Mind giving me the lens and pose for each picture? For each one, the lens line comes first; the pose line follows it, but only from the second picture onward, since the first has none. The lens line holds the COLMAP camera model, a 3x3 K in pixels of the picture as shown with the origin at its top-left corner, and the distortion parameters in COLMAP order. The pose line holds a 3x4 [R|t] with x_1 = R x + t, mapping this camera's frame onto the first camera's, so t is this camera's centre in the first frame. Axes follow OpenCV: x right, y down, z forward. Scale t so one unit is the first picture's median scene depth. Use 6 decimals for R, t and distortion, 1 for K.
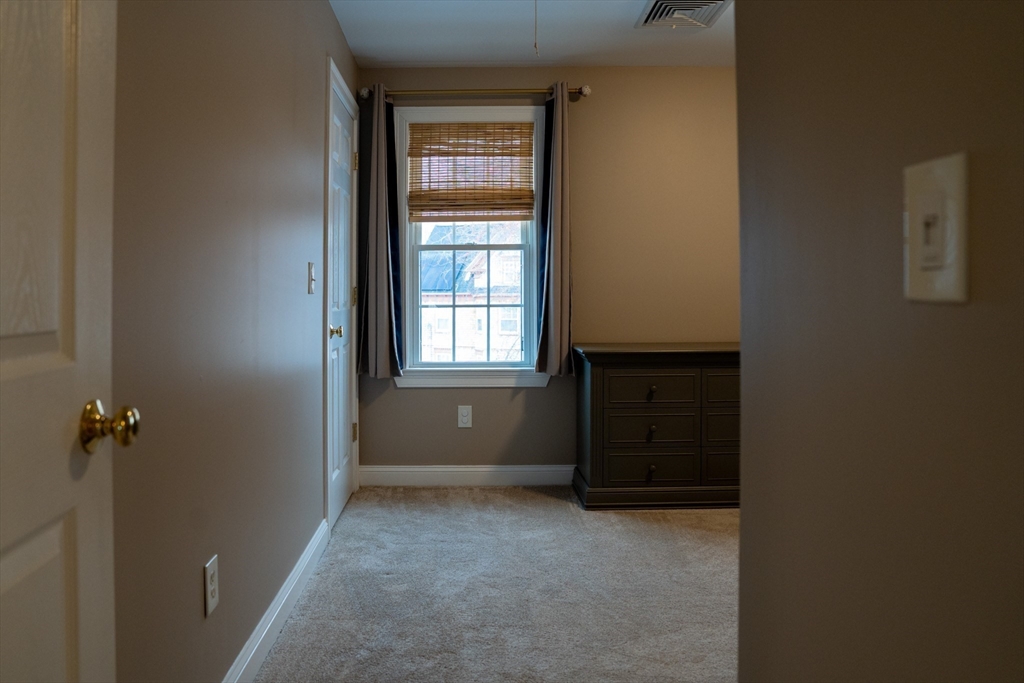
lens RADIAL K [[681.6, 0, 486.2], [0, 681.6, 282.6], [0, 0, 1]] dist [-0.094993, 0.058203]
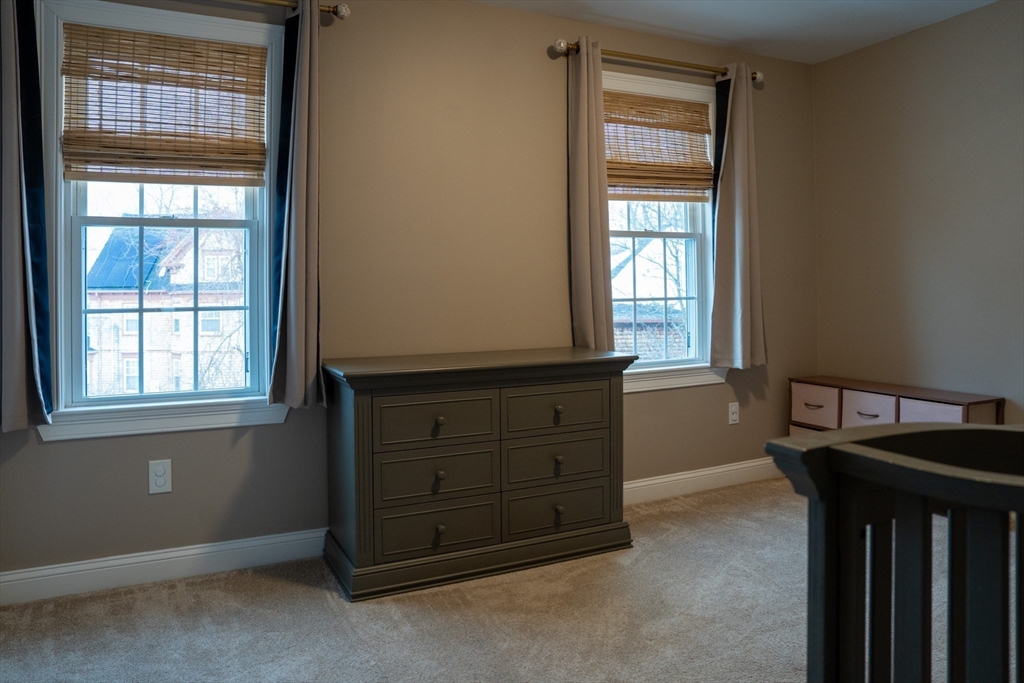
lens RADIAL K [[681.6, 0, 486.2], [0, 681.6, 282.6], [0, 0, 1]] dist [-0.094993, 0.058203]
pose [[0.911471, -0.000036, 0.411364, -0.008151], [-0.001959, 0.999988, 0.004427, 0.004082], [-0.411359, -0.004841, 0.911460, 0.275643]]
